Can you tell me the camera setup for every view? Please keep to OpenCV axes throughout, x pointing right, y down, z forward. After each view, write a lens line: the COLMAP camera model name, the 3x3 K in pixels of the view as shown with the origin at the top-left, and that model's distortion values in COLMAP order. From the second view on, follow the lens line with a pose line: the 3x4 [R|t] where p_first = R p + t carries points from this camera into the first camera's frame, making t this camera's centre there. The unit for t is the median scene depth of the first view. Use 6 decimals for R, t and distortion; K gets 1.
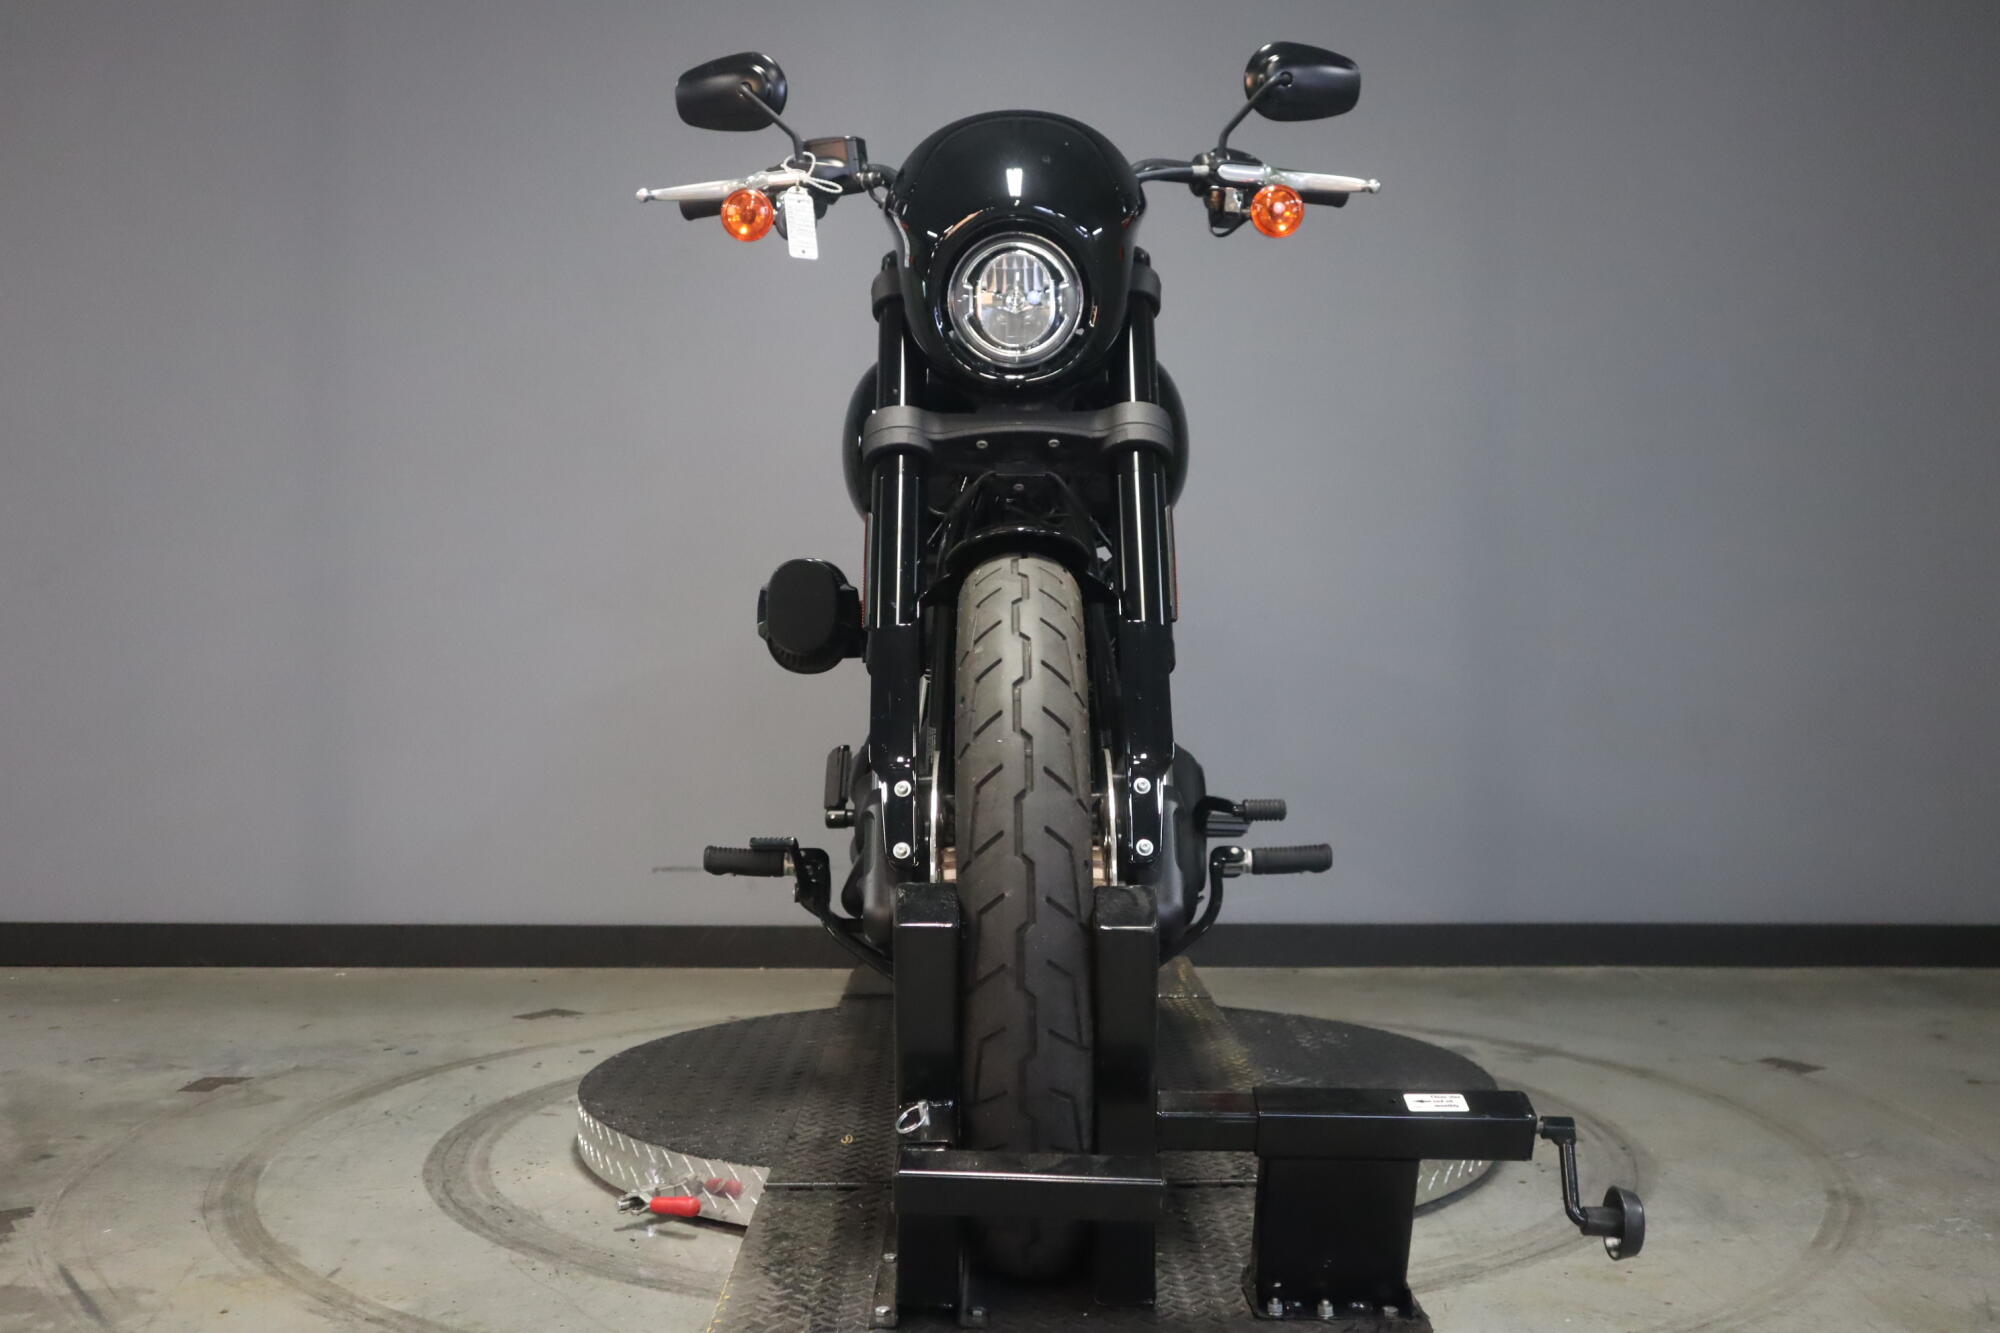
lens RADIAL K [[2047.0, 0, 995.0], [0, 2047.0, 673.3], [0, 0, 1]] dist [-0.026140, 0.087436]
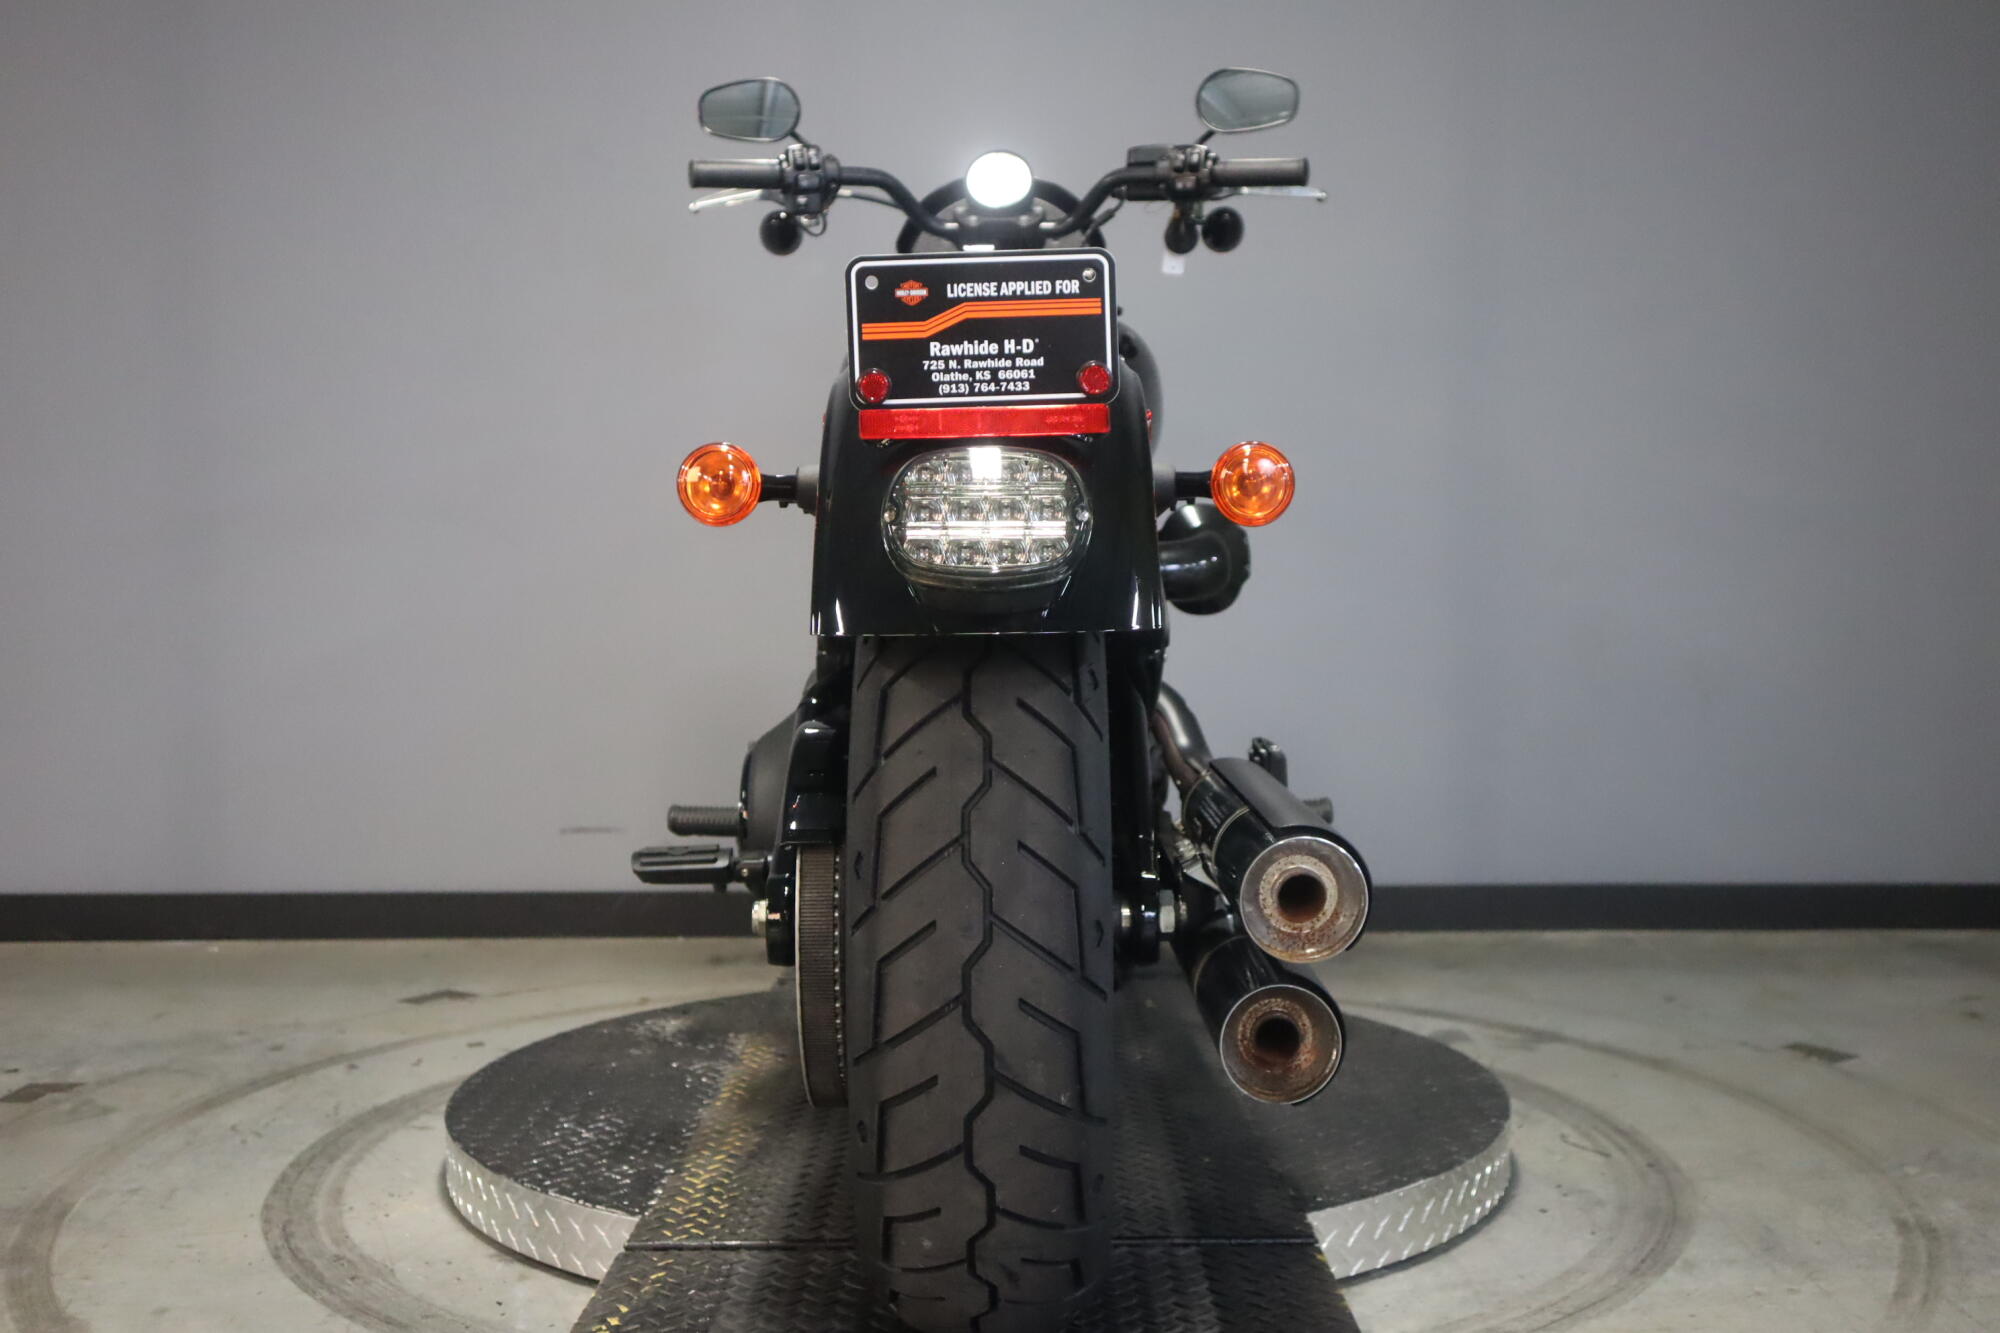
lens RADIAL K [[2047.0, 0, 995.0], [0, 2047.0, 673.3], [0, 0, 1]] dist [-0.026140, 0.087436]
pose [[0.999658, -0.002322, 0.026034, 0.003709], [0.001442, 0.999428, 0.033782, -0.007114], [-0.026097, -0.033733, 0.999090, 0.134405]]
